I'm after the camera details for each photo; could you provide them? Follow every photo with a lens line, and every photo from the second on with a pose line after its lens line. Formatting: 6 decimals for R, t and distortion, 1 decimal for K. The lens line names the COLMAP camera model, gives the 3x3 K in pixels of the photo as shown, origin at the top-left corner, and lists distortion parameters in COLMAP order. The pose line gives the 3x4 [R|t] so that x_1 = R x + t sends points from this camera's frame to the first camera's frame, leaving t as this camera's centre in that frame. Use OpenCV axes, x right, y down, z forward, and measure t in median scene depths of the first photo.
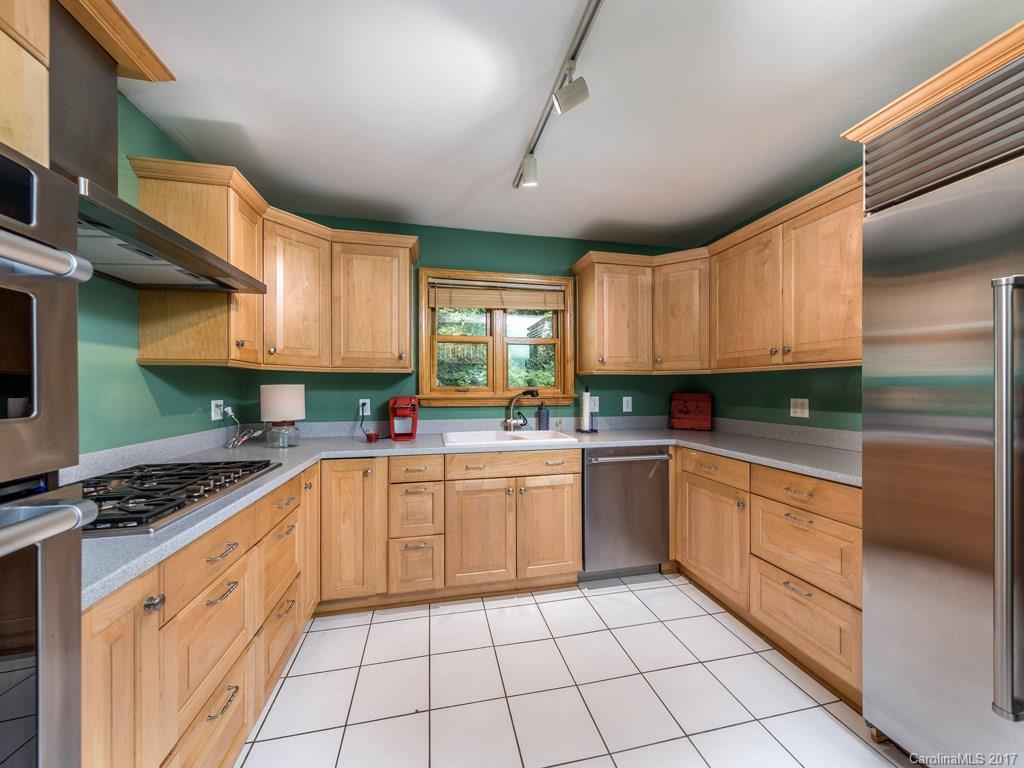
lens RADIAL K [[389.2, 0, 513.0], [0, 389.2, 386.9], [0, 0, 1]] dist [0.000329, 0.000015]
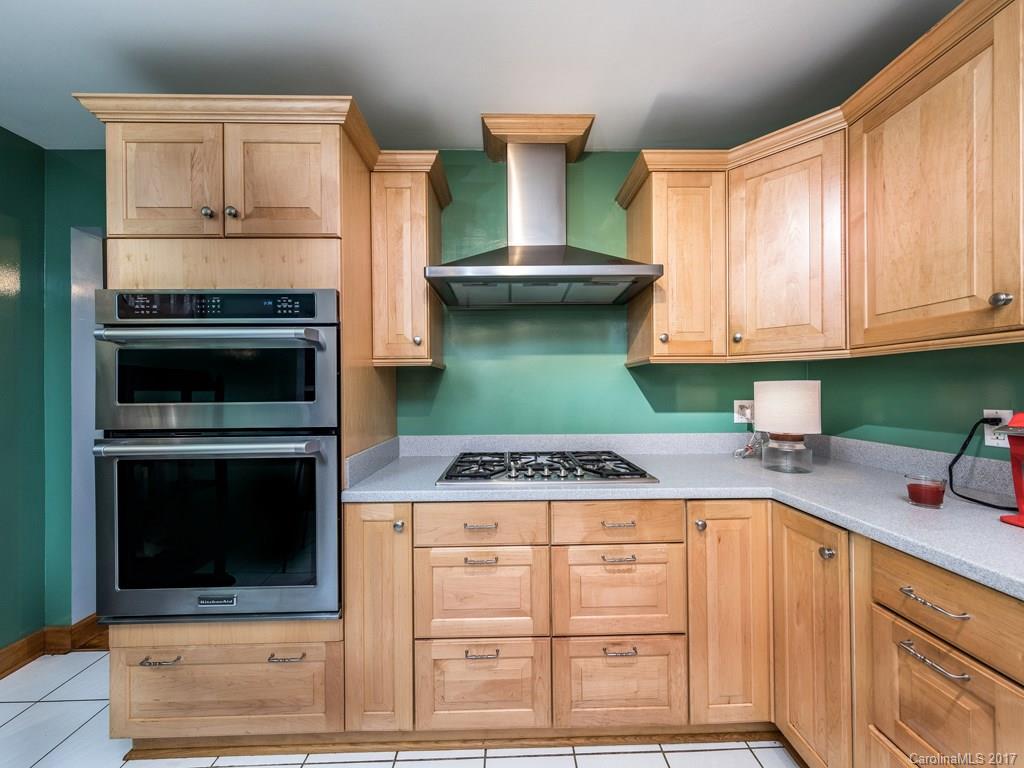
lens RADIAL K [[389.2, 0, 513.0], [0, 389.2, 386.9], [0, 0, 1]] dist [0.000329, 0.000015]
pose [[-0.197061, 0.001972, -0.980389, 0.183822], [0.009038, 0.999959, 0.000194, -0.000274], [0.980350, -0.008822, -0.197071, 0.634166]]
